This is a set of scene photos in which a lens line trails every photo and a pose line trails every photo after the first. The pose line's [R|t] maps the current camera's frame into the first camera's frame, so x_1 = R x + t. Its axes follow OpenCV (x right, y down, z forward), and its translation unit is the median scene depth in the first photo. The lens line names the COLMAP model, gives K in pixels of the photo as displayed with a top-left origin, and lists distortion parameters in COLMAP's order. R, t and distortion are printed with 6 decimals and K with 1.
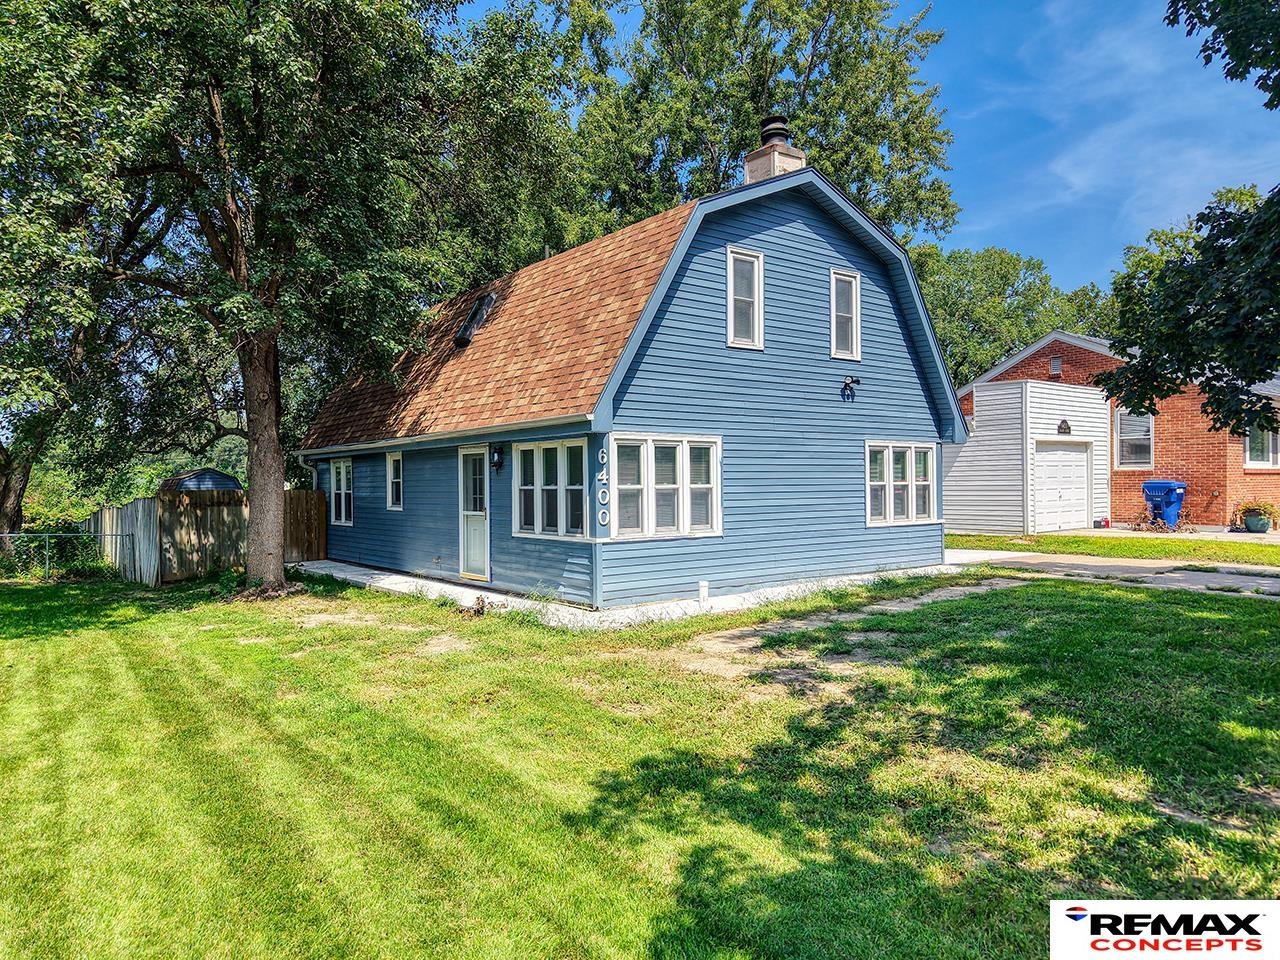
lens RADIAL K [[865.7, 0, 633.0], [0, 865.7, 489.7], [0, 0, 1]] dist [0.016765, -0.014074]
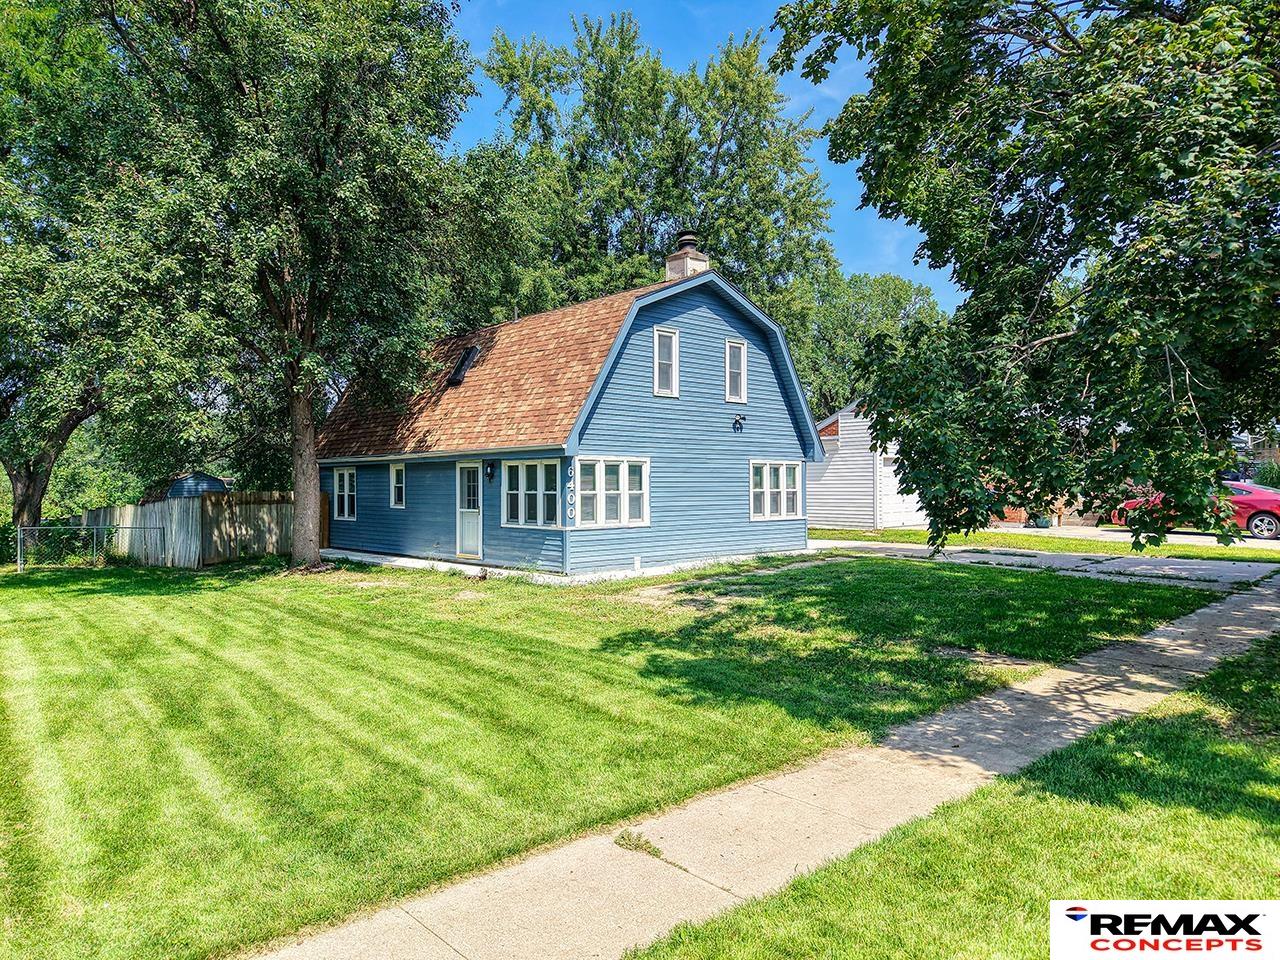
lens RADIAL K [[865.7, 0, 646.6], [0, 865.7, 490.0], [0, 0, 1]] dist [0.016765, -0.014074]
pose [[0.994023, 0.005592, 0.109031, -0.055725], [-0.005352, 0.999983, -0.002487, -0.003291], [-0.109043, 0.001889, 0.994035, -0.404078]]
